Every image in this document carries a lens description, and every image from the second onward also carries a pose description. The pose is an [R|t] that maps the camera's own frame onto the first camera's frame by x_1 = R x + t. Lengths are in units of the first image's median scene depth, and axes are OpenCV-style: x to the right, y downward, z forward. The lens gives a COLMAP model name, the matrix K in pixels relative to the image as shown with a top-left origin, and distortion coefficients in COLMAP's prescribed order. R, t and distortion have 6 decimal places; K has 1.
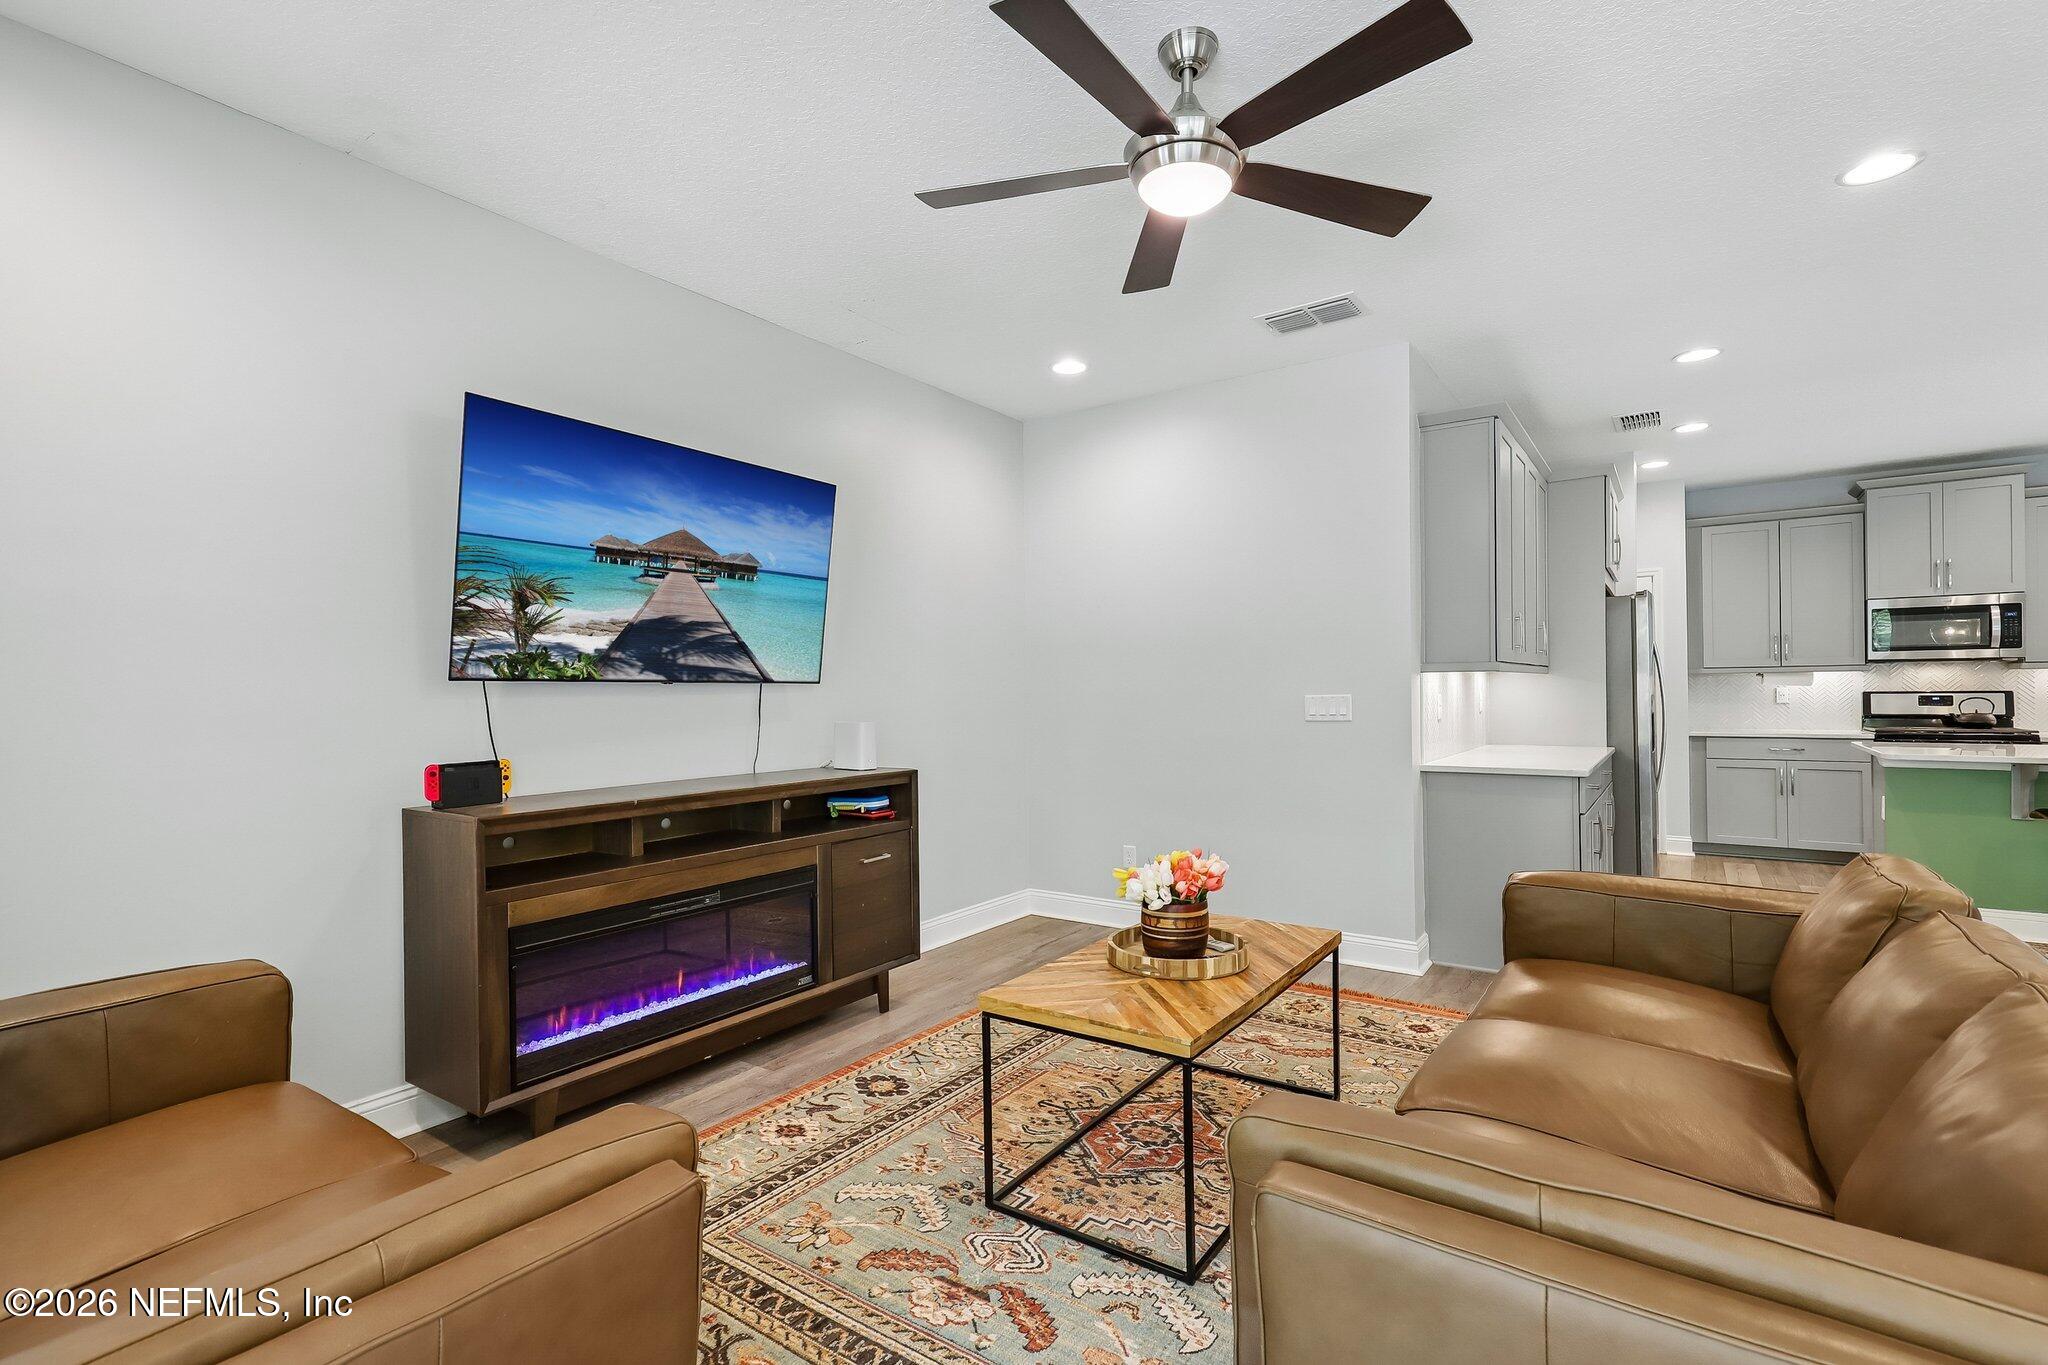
lens RADIAL K [[945.9, 0, 1029.3], [0, 945.9, 687.5], [0, 0, 1]] dist [0.000514, 0.001140]
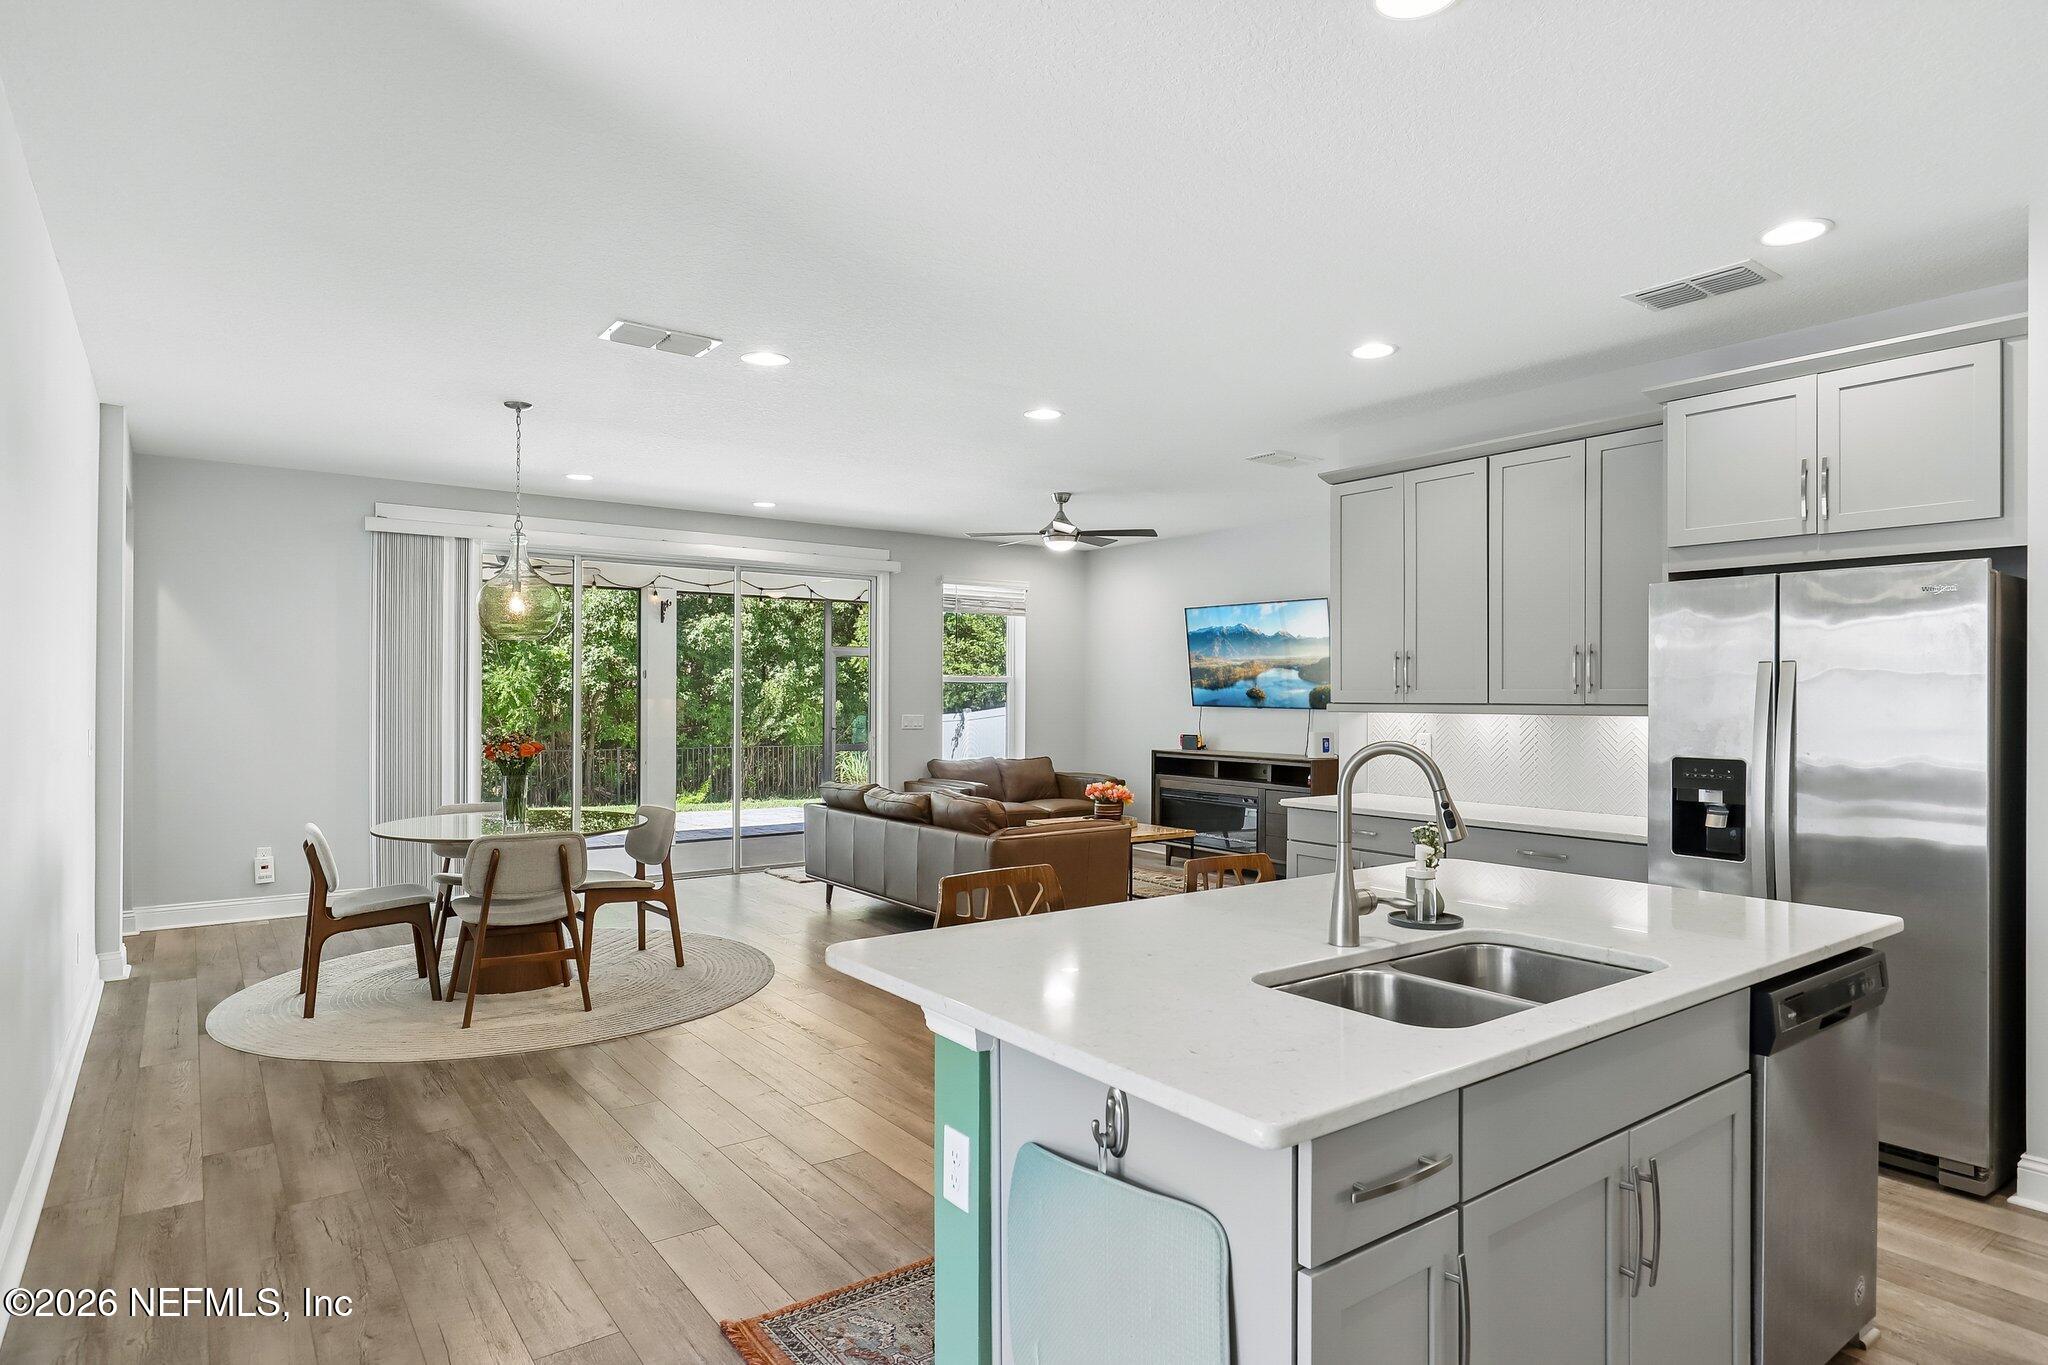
lens RADIAL K [[1132.0, 0, 1031.4], [0, 1132.0, 691.3], [0, 0, 1]] dist [0.010848, -0.006132]
pose [[-0.322867, 0.004061, -0.946436, 2.198489], [0.002790, 0.999991, 0.003339, -0.054159], [0.946440, -0.001563, -0.322875, 1.280905]]
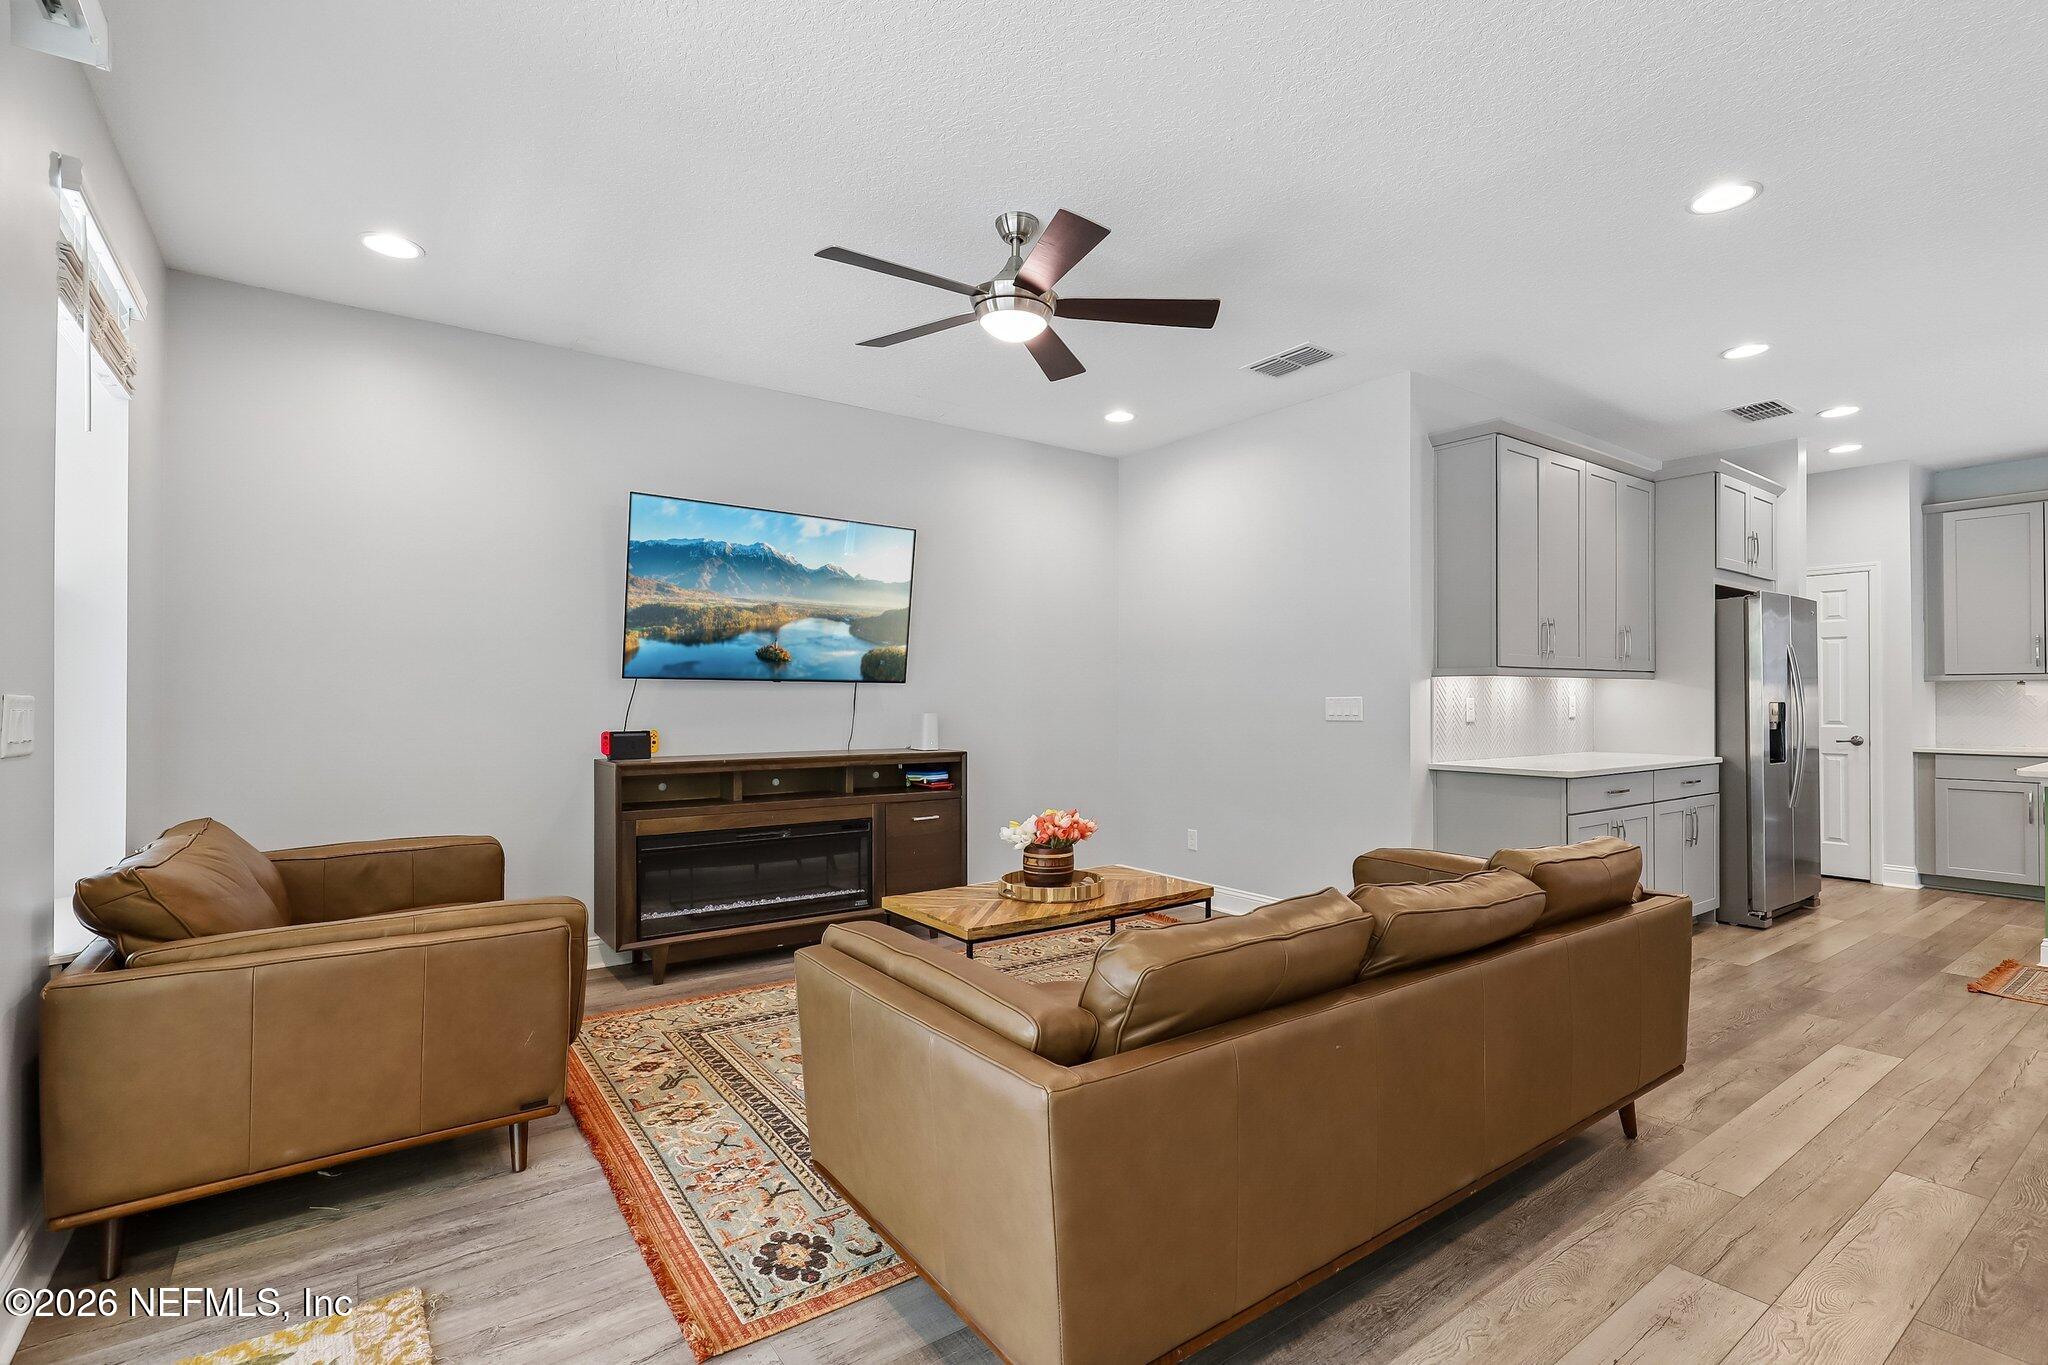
lens RADIAL K [[945.9, 0, 1019.1], [0, 945.9, 691.4], [0, 0, 1]] dist [0.000514, 0.001140]
pose [[0.944442, 0.010366, -0.328515, 0.396422], [-0.010057, 0.999946, 0.002640, 0.002620], [0.328525, 0.000810, 0.944495, -0.191391]]
